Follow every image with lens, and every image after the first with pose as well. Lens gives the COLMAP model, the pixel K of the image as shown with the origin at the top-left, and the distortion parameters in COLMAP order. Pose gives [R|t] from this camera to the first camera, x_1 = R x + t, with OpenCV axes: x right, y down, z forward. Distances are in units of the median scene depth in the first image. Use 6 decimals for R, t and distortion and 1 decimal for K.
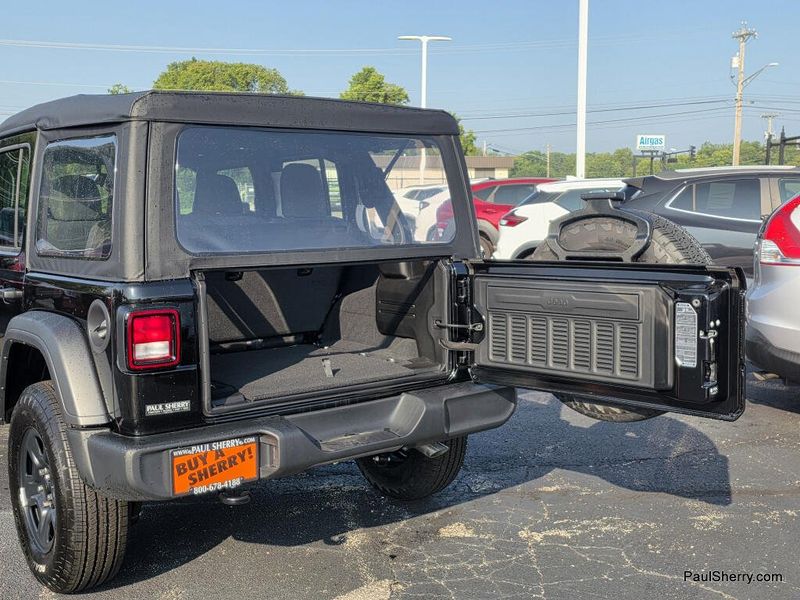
lens RADIAL K [[929.1, 0, 404.5], [0, 929.1, 292.4], [0, 0, 1]] dist [0.171399, -0.324280]
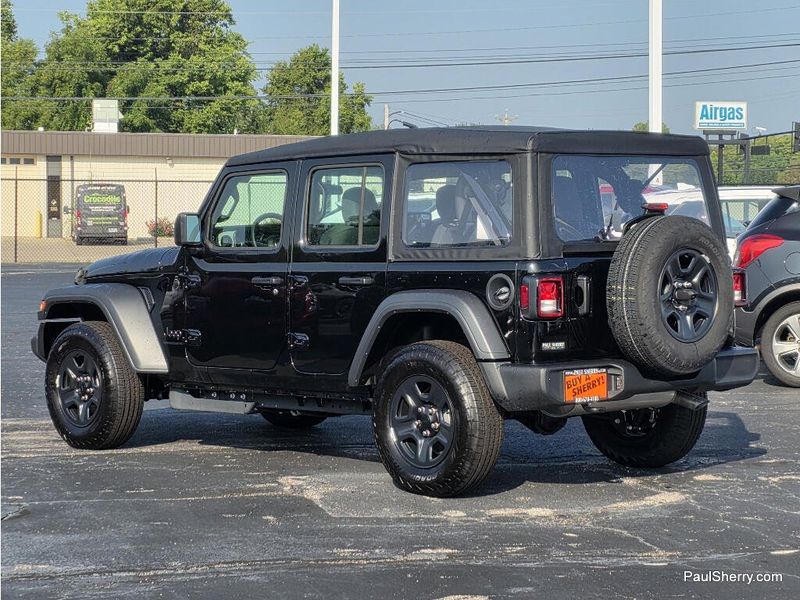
lens RADIAL K [[2063.7, 0, 421.2], [0, 2063.7, 276.9], [0, 0, 1]] dist [0.282806, -0.482549]
pose [[0.992649, -0.000737, 0.121024, -0.833455], [0.009769, 0.997206, -0.074057, 0.248320], [-0.120632, 0.074695, 0.989883, -2.144945]]
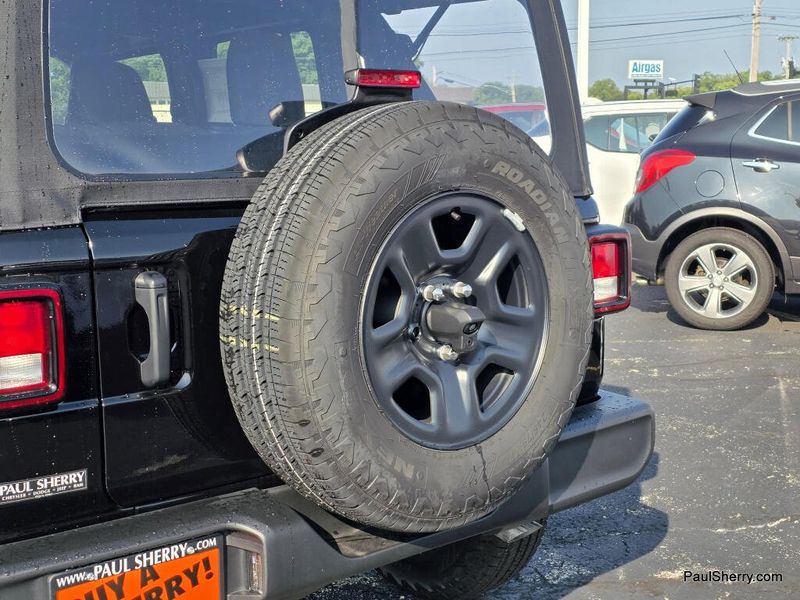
lens RADIAL K [[1173.2, 0, 415.8], [0, 1173.2, 302.8], [0, 0, 1]] dist [0.231211, -0.622870]
pose [[0.997289, -0.011540, 0.072673, -0.098045], [0.009107, 0.999390, 0.033727, 0.006118], [-0.073018, -0.032974, 0.996785, 0.353317]]
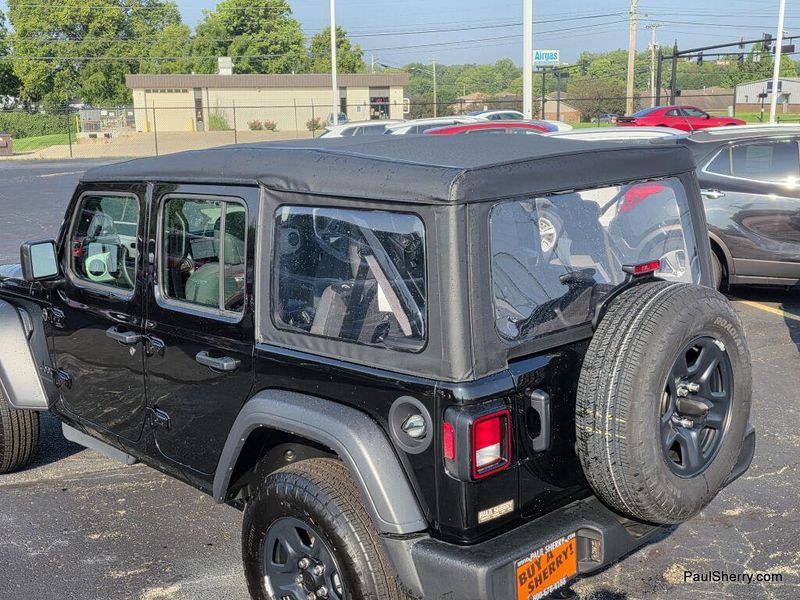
lens RADIAL K [[946.3, 0, 400.0], [0, 946.3, 300.0], [0, 0, 1]] dist [0.172964, -0.329107]
pose [[0.991809, -0.045868, 0.119210, -0.441311], [0.034471, 0.994788, 0.095964, -0.176055], [-0.122990, -0.091069, 0.988221, 0.095371]]
